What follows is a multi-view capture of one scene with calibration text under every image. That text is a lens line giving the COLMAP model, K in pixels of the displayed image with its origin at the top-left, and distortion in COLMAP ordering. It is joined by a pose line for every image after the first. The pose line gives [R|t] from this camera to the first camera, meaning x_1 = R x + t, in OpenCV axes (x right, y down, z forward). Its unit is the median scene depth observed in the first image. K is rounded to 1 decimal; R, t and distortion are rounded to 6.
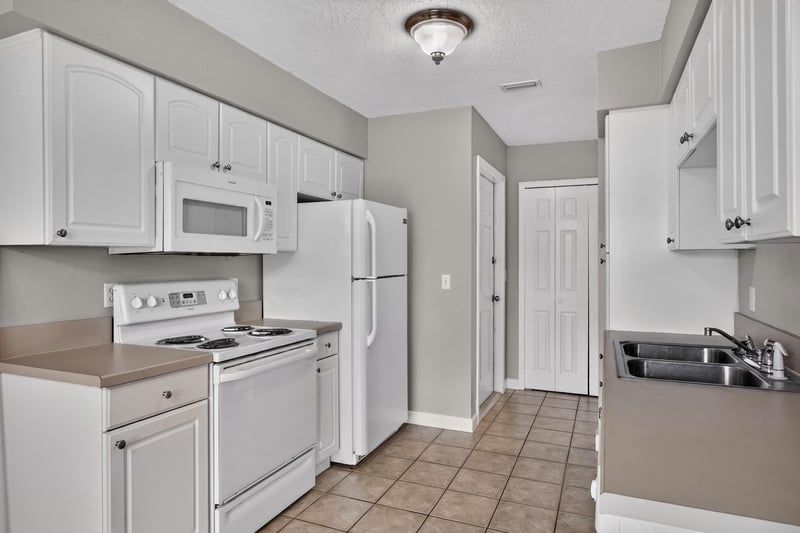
lens RADIAL K [[485.4, 0, 401.7], [0, 485.4, 258.9], [0, 0, 1]] dist [-0.005784, -0.001076]
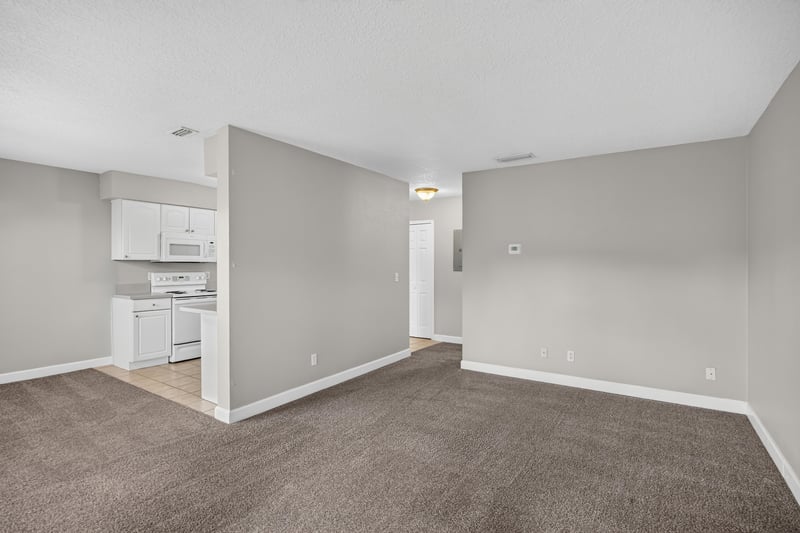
lens RADIAL K [[381.5, 0, 400.9], [0, 381.5, 267.0], [0, 0, 1]] dist [-0.000857, -0.000109]
pose [[0.982939, 0.001300, -0.183925, 1.136259], [0.000336, 0.999961, 0.008860, -0.002171], [0.183930, -0.008770, 0.982900, -0.862717]]
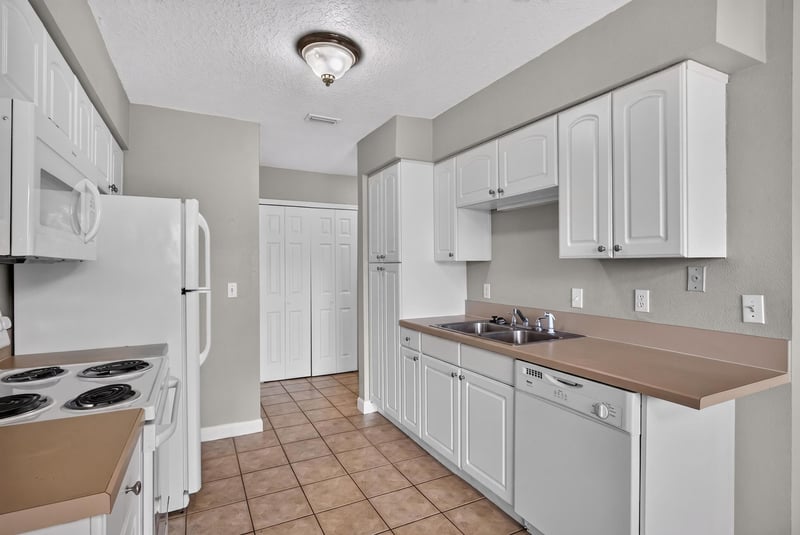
lens RADIAL K [[401.3, 0, 400.3], [0, 401.3, 265.1], [0, 0, 1]] dist [-0.001014, 0.000139]
pose [[0.643652, 0.002411, 0.765315, -0.448663], [0.000379, 0.999994, -0.003469, -0.001955], [-0.765318, 0.002523, 0.643647, 0.279265]]
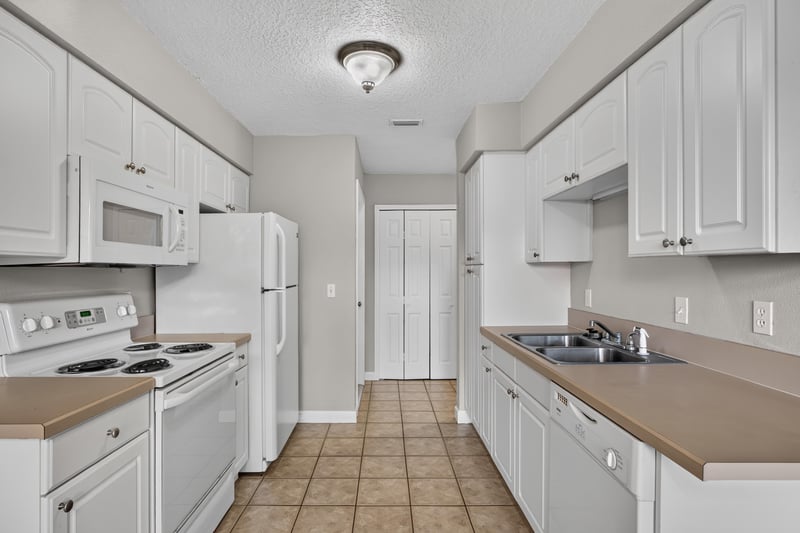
lens RADIAL K [[411.6, 0, 384.7], [0, 411.6, 268.9], [0, 0, 1]] dist [-0.001878, 0.000707]
pose [[0.925160, -0.003245, 0.379564, -0.215105], [0.004527, 0.999987, -0.002486, -0.000156], [-0.379551, 0.004018, 0.925162, 0.109111]]
